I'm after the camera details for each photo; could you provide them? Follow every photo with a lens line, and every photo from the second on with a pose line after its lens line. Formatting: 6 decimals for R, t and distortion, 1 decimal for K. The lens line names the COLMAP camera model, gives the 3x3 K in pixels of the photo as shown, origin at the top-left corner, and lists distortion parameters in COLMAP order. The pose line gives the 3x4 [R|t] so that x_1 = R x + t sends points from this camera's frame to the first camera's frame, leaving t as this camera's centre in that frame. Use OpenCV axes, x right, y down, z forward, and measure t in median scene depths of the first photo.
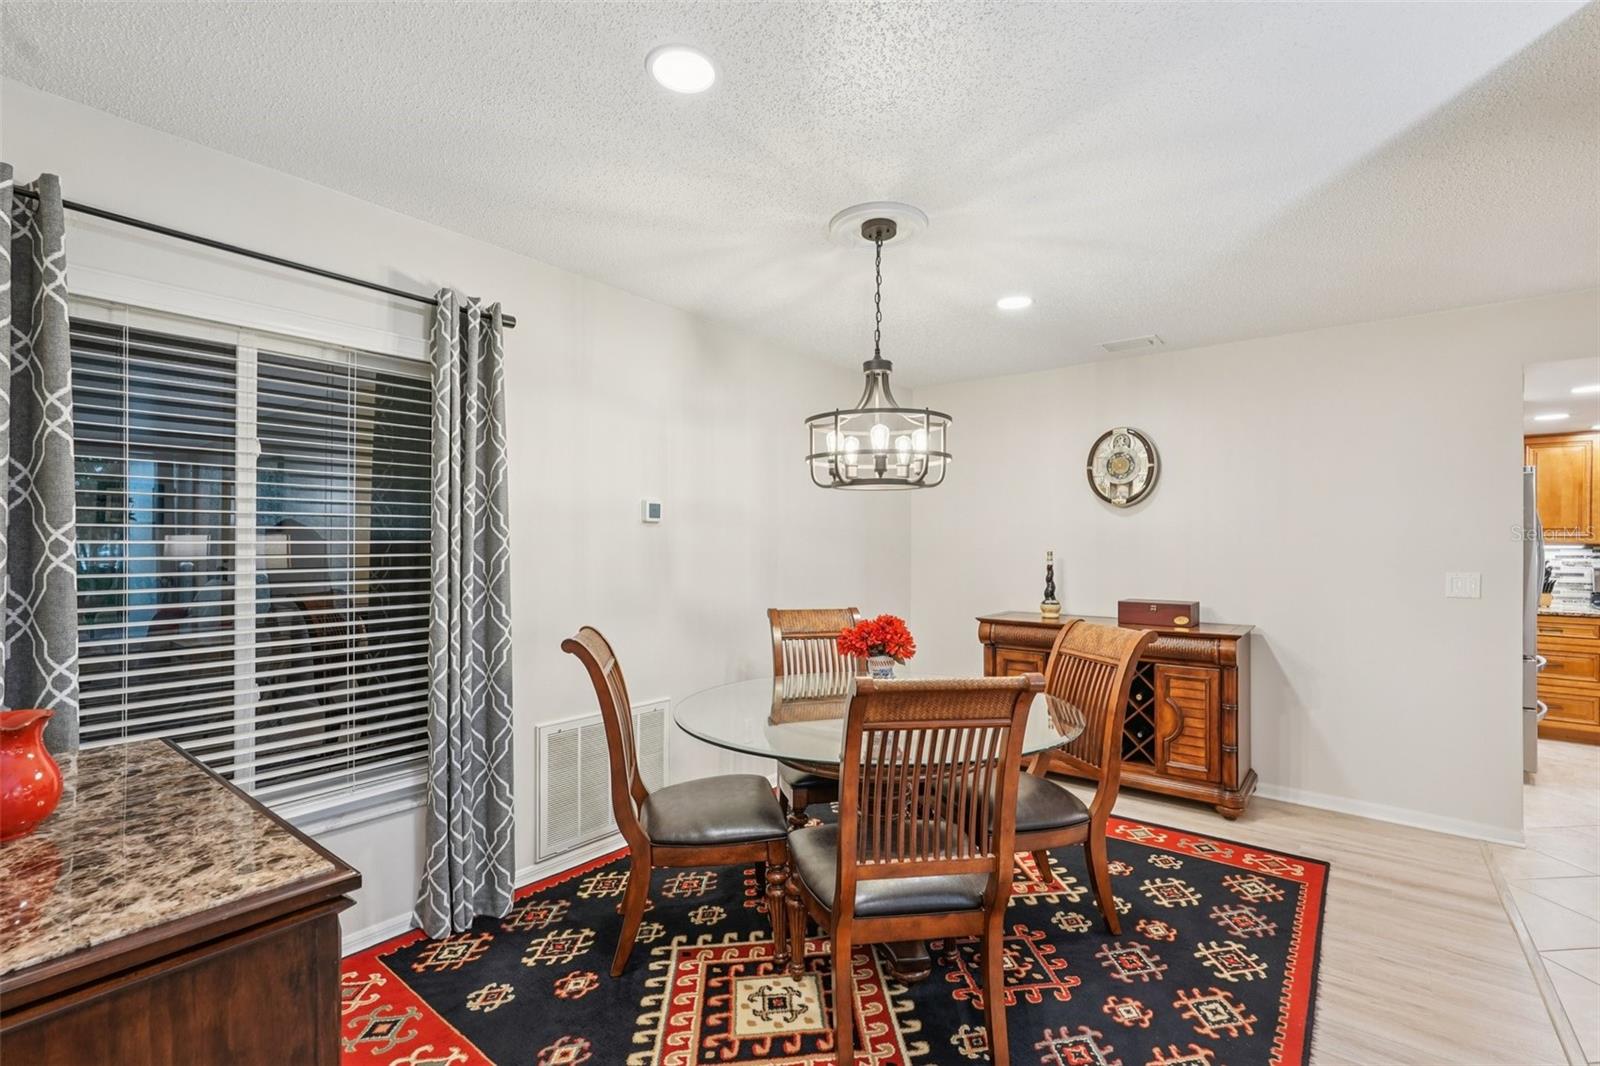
lens RADIAL K [[718.6, 0, 795.5], [0, 718.6, 542.4], [0, 0, 1]] dist [-0.005584, 0.001824]
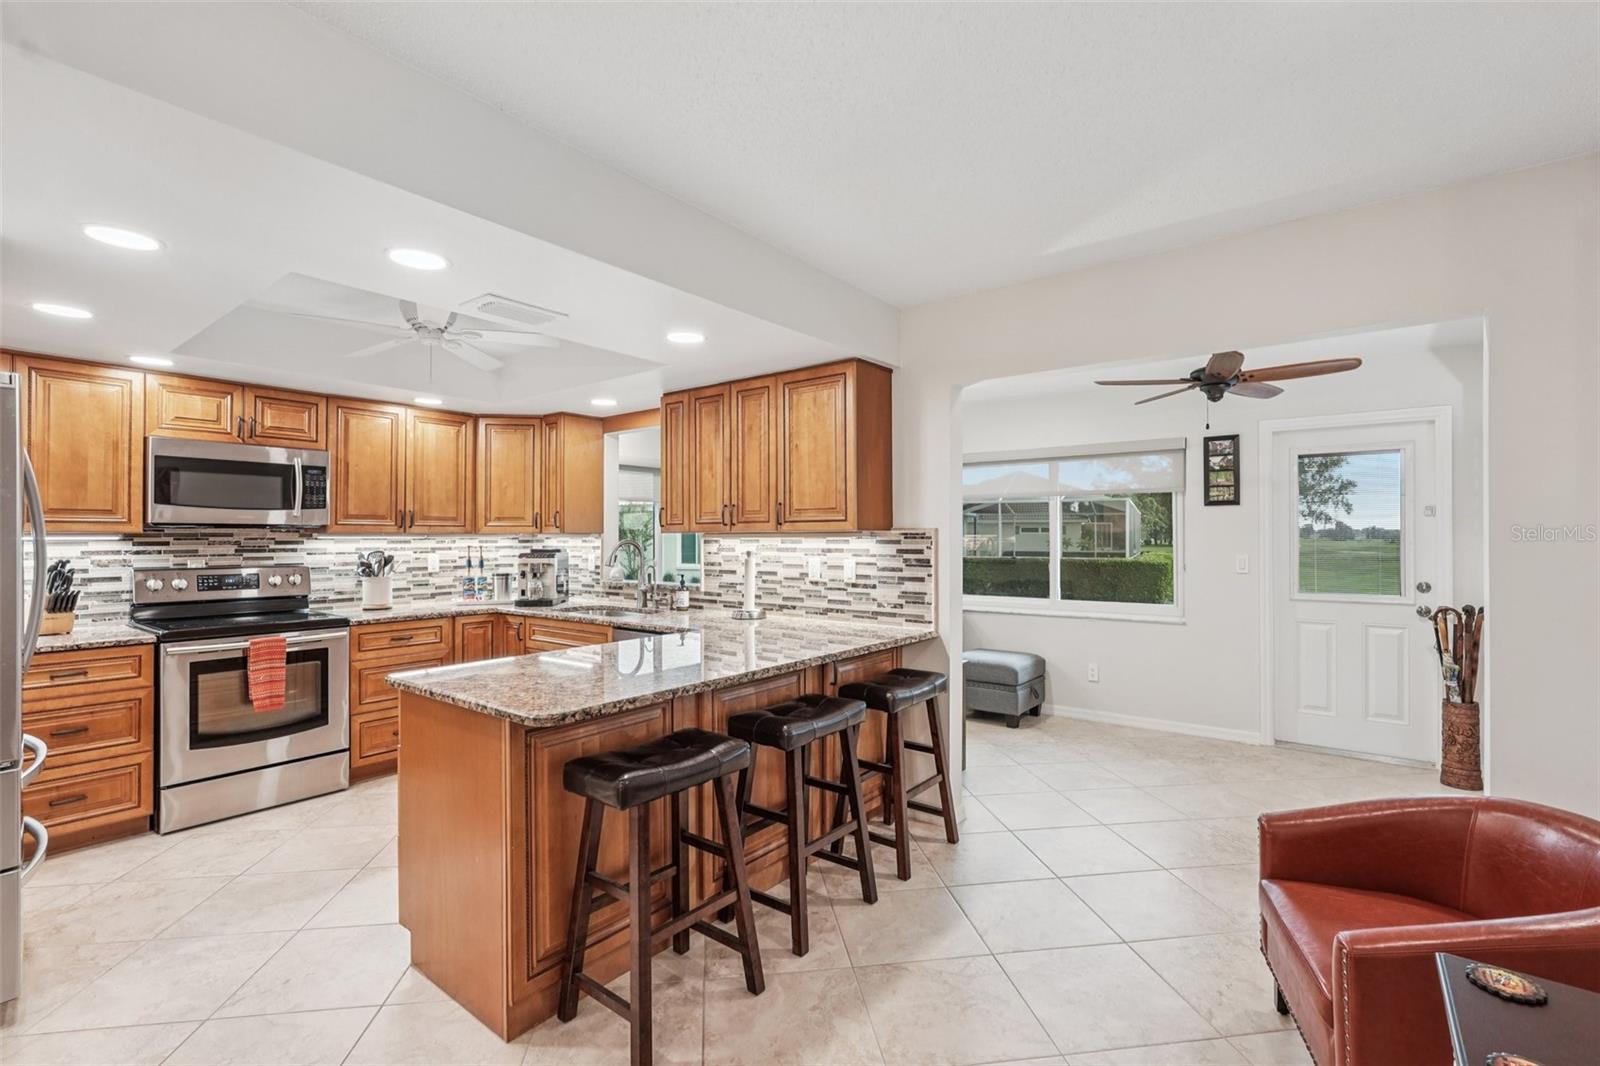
lens RADIAL K [[718.6, 0, 791.9], [0, 718.6, 530.4], [0, 0, 1]] dist [-0.005584, 0.001824]
pose [[-0.002469, 0.006325, 0.999977, 0.424661], [0.004940, 0.999968, -0.006313, 0.006662], [-0.999985, 0.004924, -0.002500, 0.368544]]
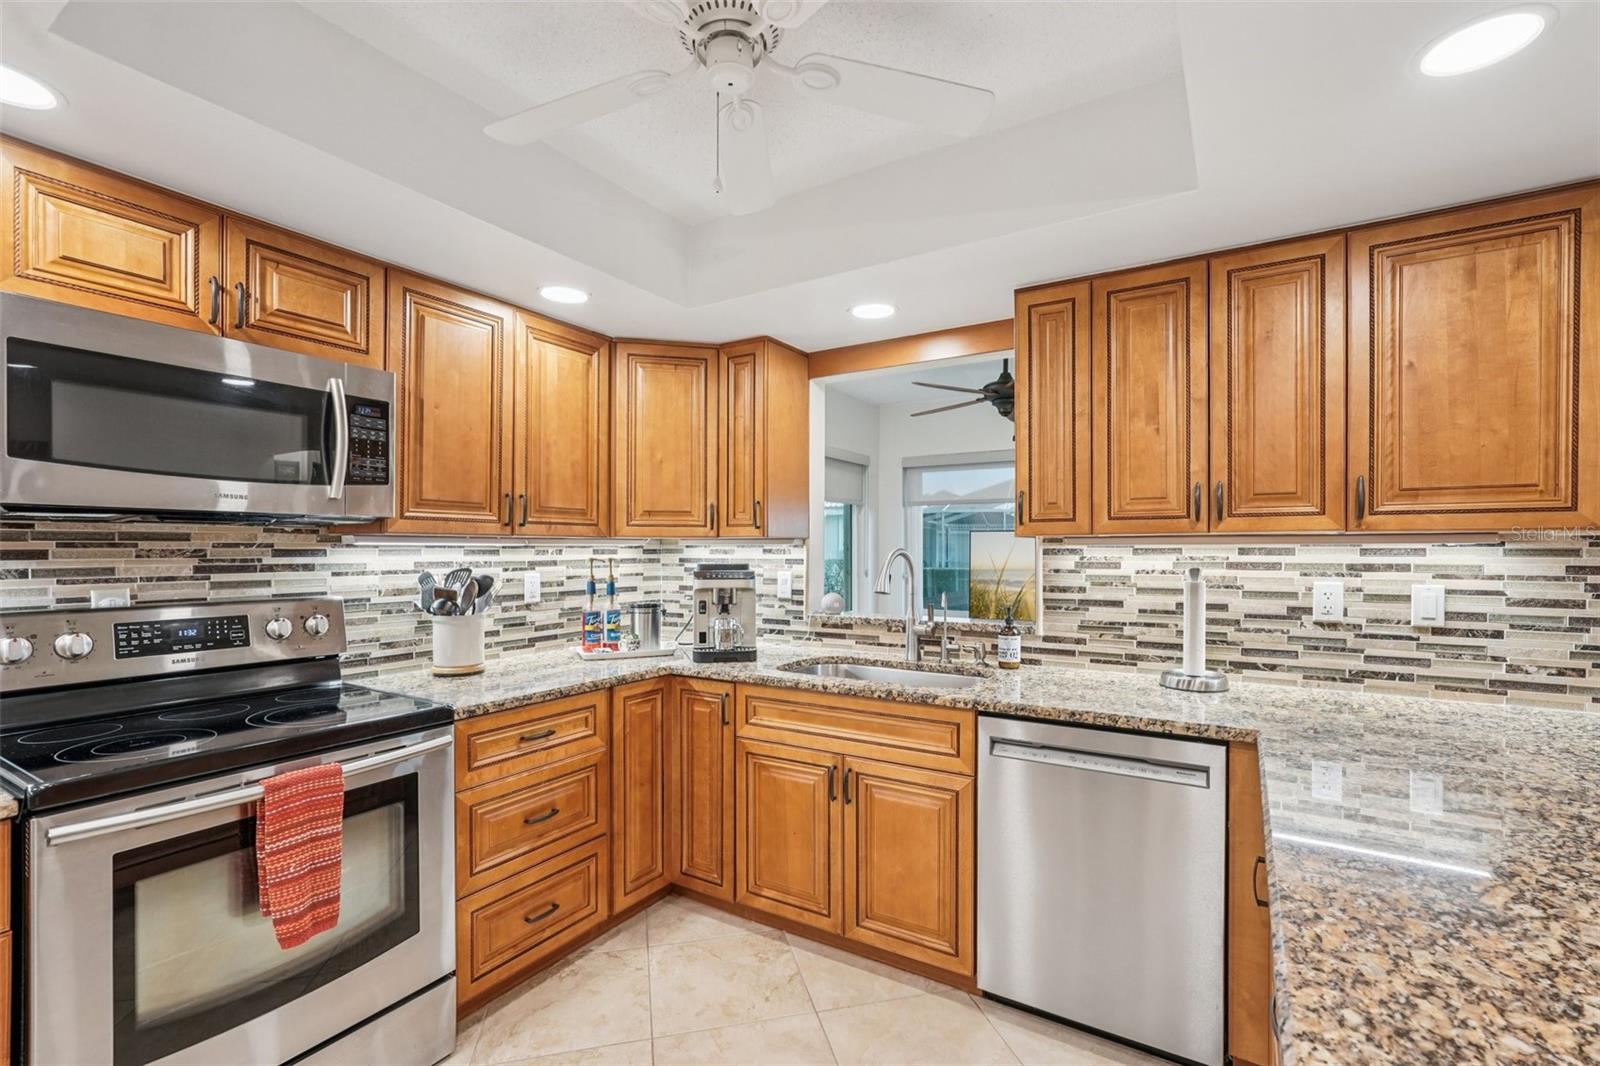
lens RADIAL K [[718.6, 0, 803.8], [0, 718.6, 547.8], [0, 0, 1]] dist [-0.005584, 0.001824]
pose [[-0.116493, -0.002463, 0.993188, 0.783292], [0.002994, 0.999992, 0.002831, 0.009307], [-0.993187, 0.003304, -0.116485, 0.688712]]
